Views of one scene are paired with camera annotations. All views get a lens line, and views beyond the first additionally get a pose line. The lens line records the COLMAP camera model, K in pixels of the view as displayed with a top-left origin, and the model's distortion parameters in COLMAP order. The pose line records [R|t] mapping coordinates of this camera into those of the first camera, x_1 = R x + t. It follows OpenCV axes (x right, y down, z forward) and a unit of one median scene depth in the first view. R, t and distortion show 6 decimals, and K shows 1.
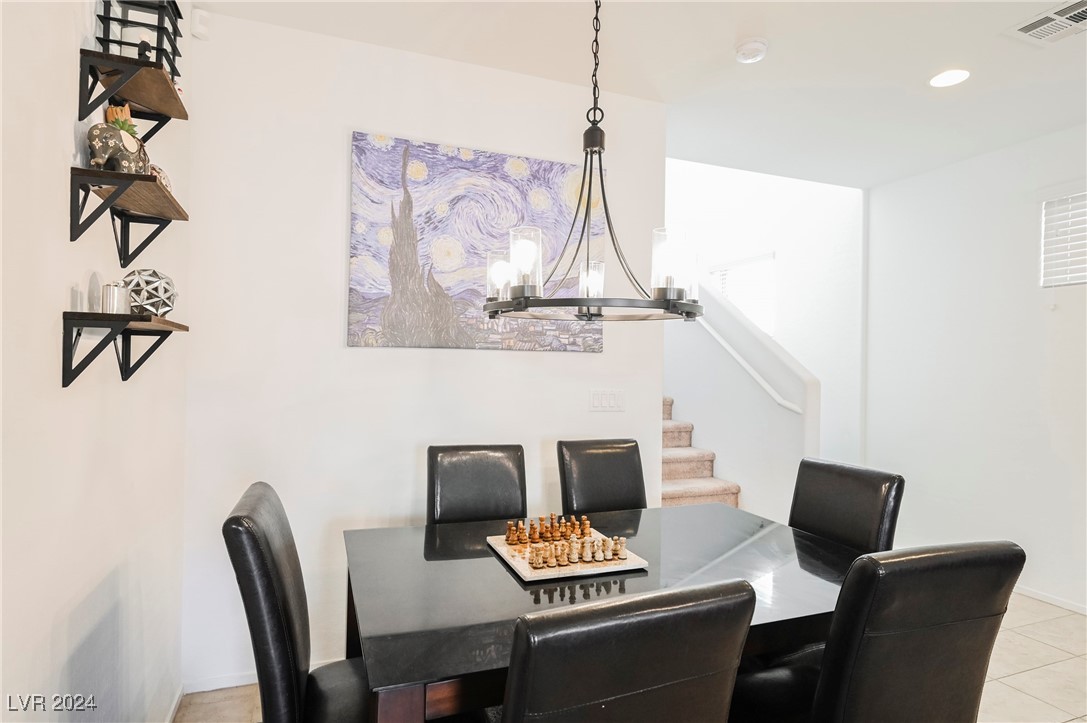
lens RADIAL K [[598.4, 0, 545.5], [0, 598.4, 358.1], [0, 0, 1]] dist [0.000970, 0.003771]
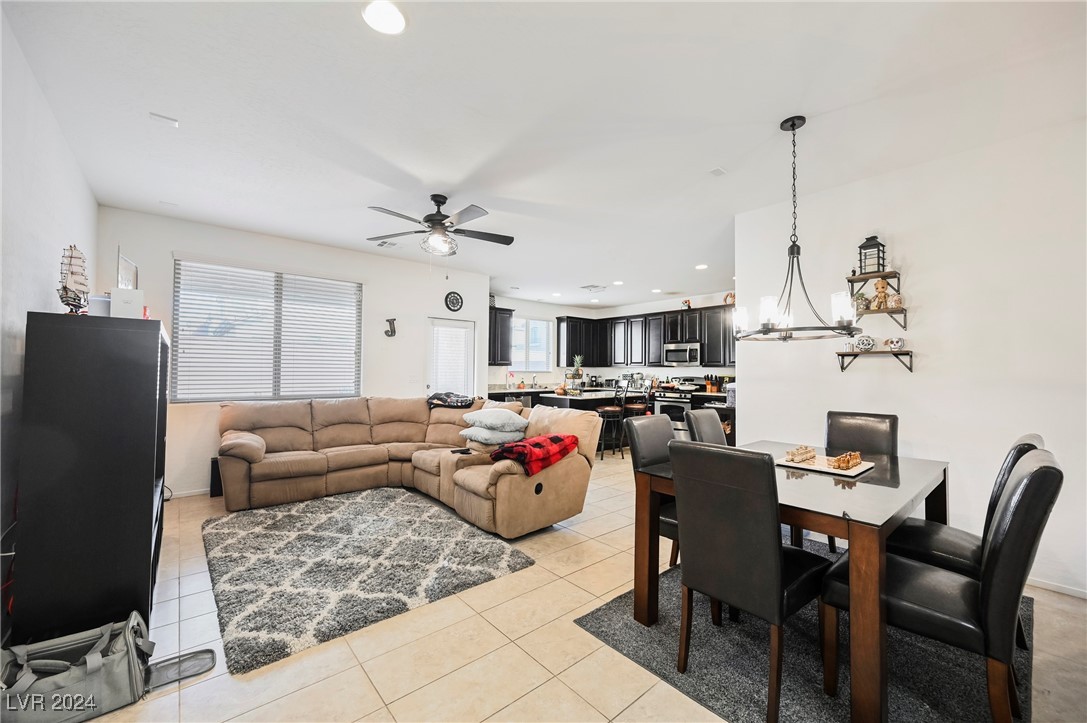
lens RADIAL K [[426.4, 0, 552.0], [0, 426.4, 363.2], [0, 0, 1]] dist [-0.004052, 0.000652]
pose [[-0.937164, -0.027322, -0.347818, 0.847147], [-0.017229, 0.999337, -0.032079, 0.050431], [0.348464, -0.024070, -0.937013, 1.297772]]
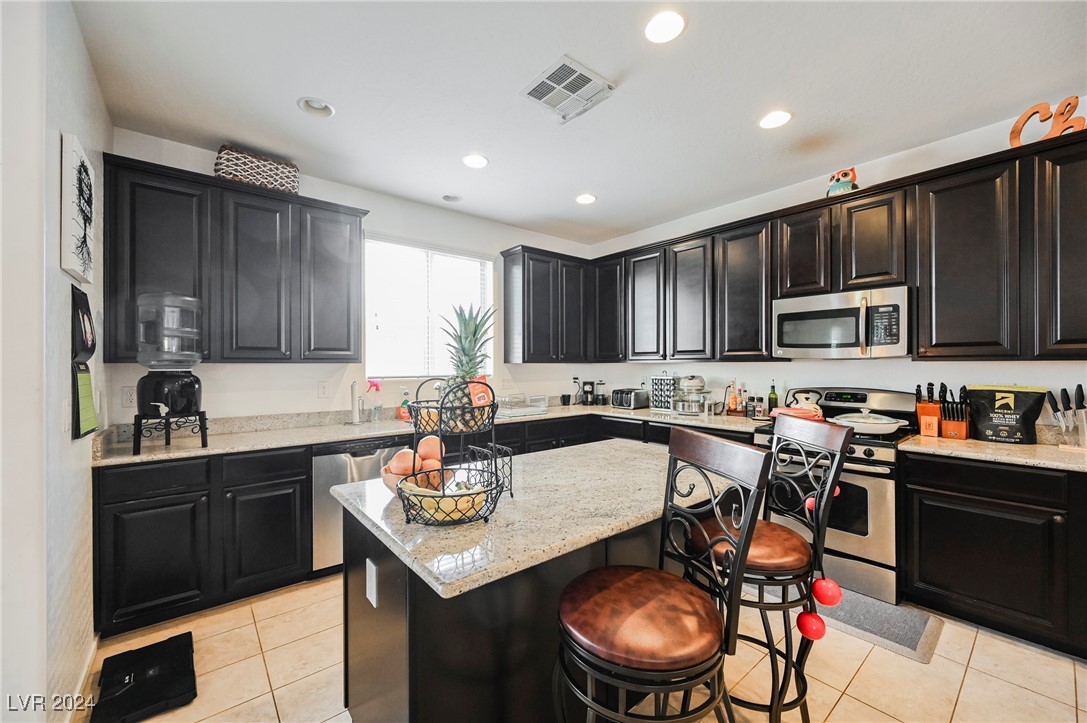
lens RADIAL K [[426.4, 0, 536.0], [0, 426.4, 365.9], [0, 0, 1]] dist [-0.004052, 0.000652]
pose [[-0.953840, -0.011122, -0.300109, -0.045841], [-0.007529, 0.999885, -0.013128, -0.004233], [0.300221, -0.010263, -0.953814, -0.424939]]
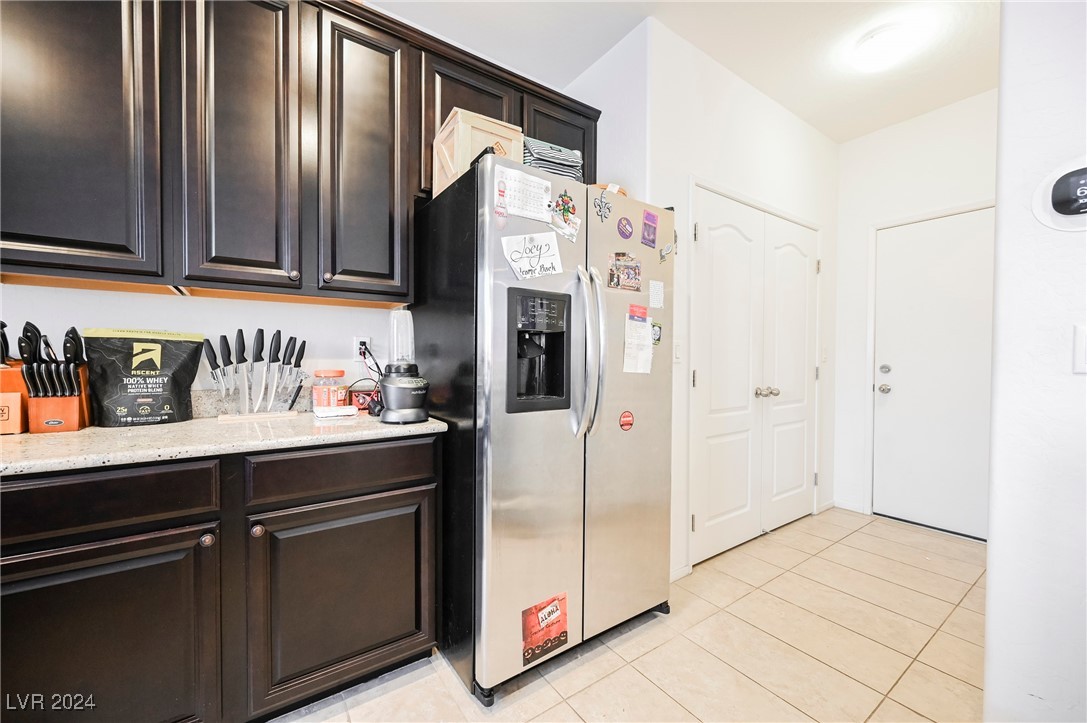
lens RADIAL K [[426.4, 0, 542.0], [0, 426.4, 364.9], [0, 0, 1]] dist [-0.004052, 0.000652]
pose [[0.227575, 0.004577, -0.973750, -0.610004], [0.008183, 0.999945, 0.006612, 0.062043], [0.973726, -0.009473, 0.227525, -0.613687]]
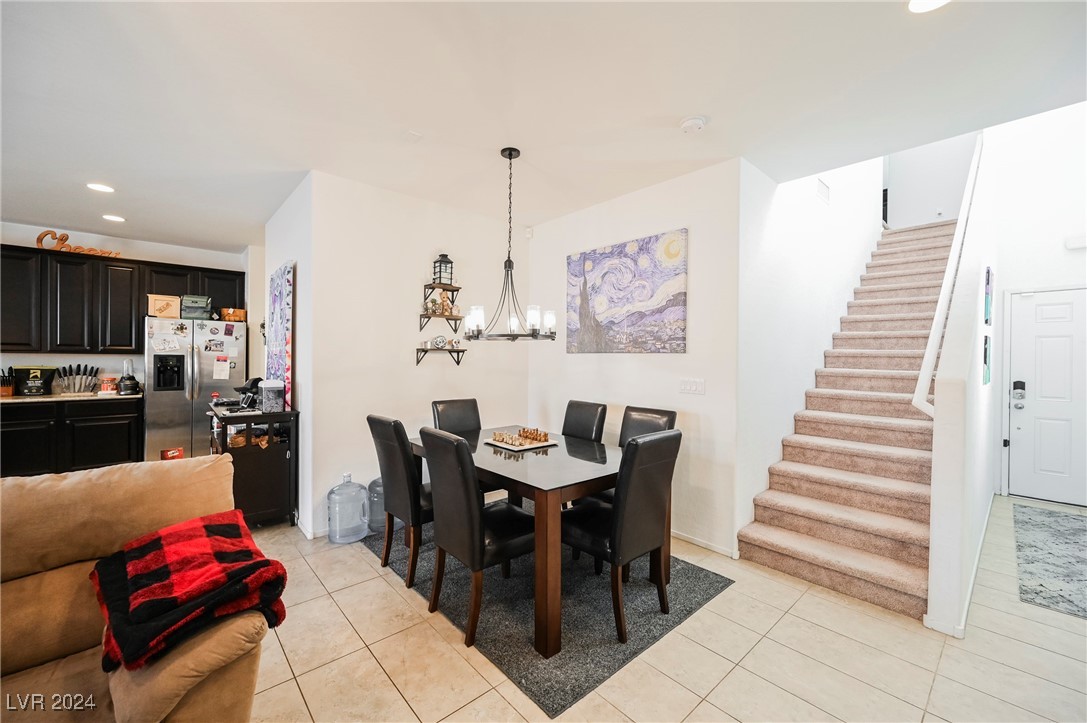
lens RADIAL K [[426.4, 0, 538.9], [0, 426.4, 361.2], [0, 0, 1]] dist [-0.004052, 0.000652]
pose [[0.346997, -0.003534, -0.937860, 1.068051], [0.005491, 0.999983, -0.001736, 0.011928], [0.937850, -0.004547, 0.347011, 0.336334]]
